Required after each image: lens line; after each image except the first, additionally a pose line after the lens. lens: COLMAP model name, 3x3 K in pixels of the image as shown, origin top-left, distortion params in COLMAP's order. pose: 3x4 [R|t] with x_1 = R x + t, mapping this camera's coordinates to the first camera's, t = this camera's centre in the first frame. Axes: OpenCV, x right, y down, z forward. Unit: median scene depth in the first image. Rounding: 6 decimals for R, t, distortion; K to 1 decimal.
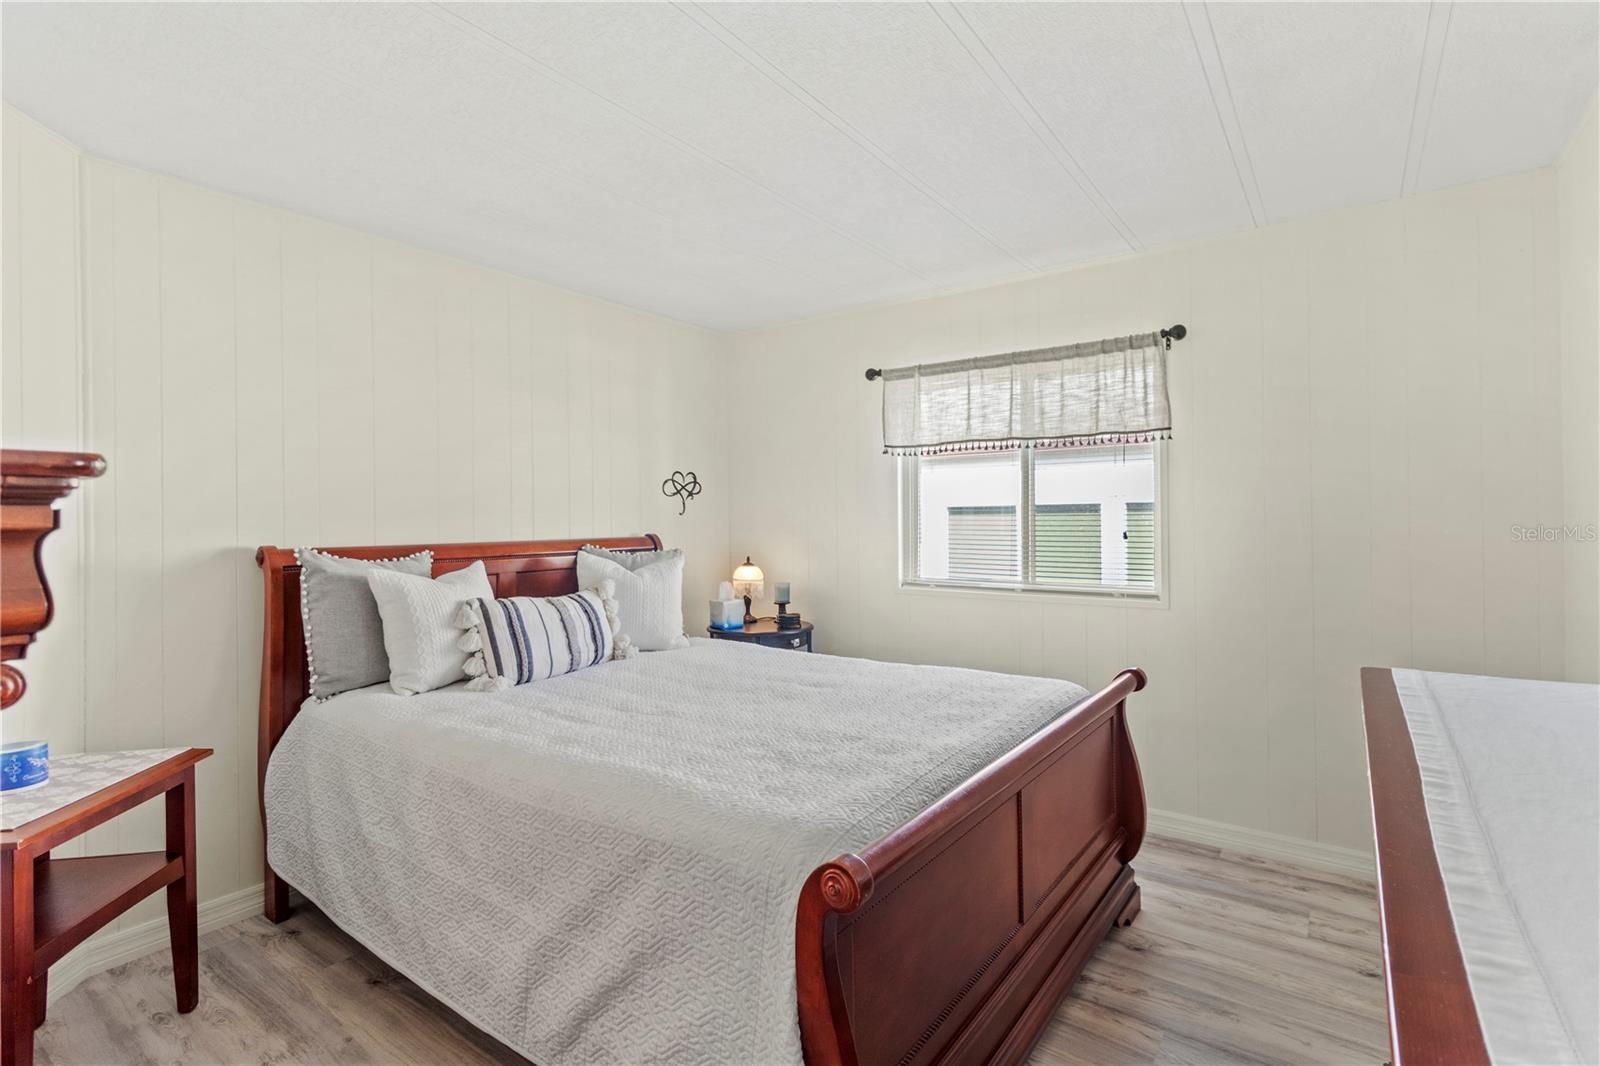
lens RADIAL K [[764.8, 0, 806.5], [0, 764.8, 528.0], [0, 0, 1]] dist [-0.002531, 0.000748]
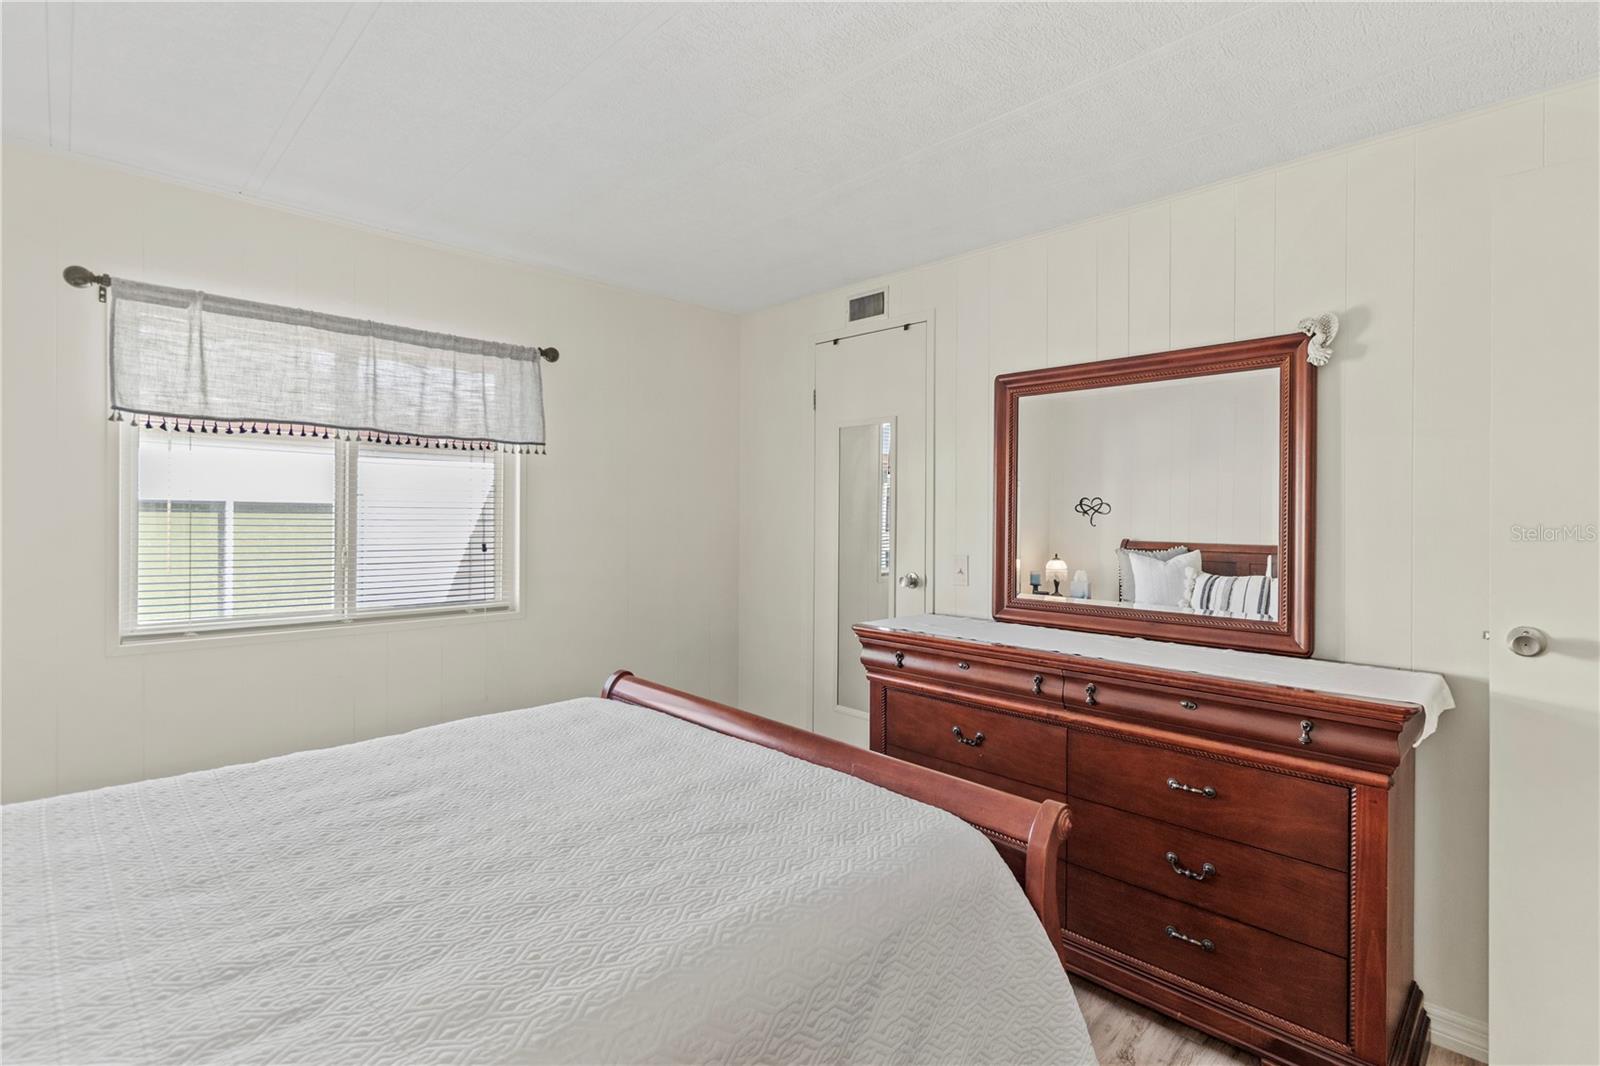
lens RADIAL K [[764.8, 0, 807.0], [0, 764.8, 527.5], [0, 0, 1]] dist [-0.002531, 0.000748]
pose [[0.147865, -0.001642, 0.989006, -0.465828], [0.009335, 0.999956, 0.000264, -0.011413], [-0.988964, 0.009194, 0.147874, 0.451309]]
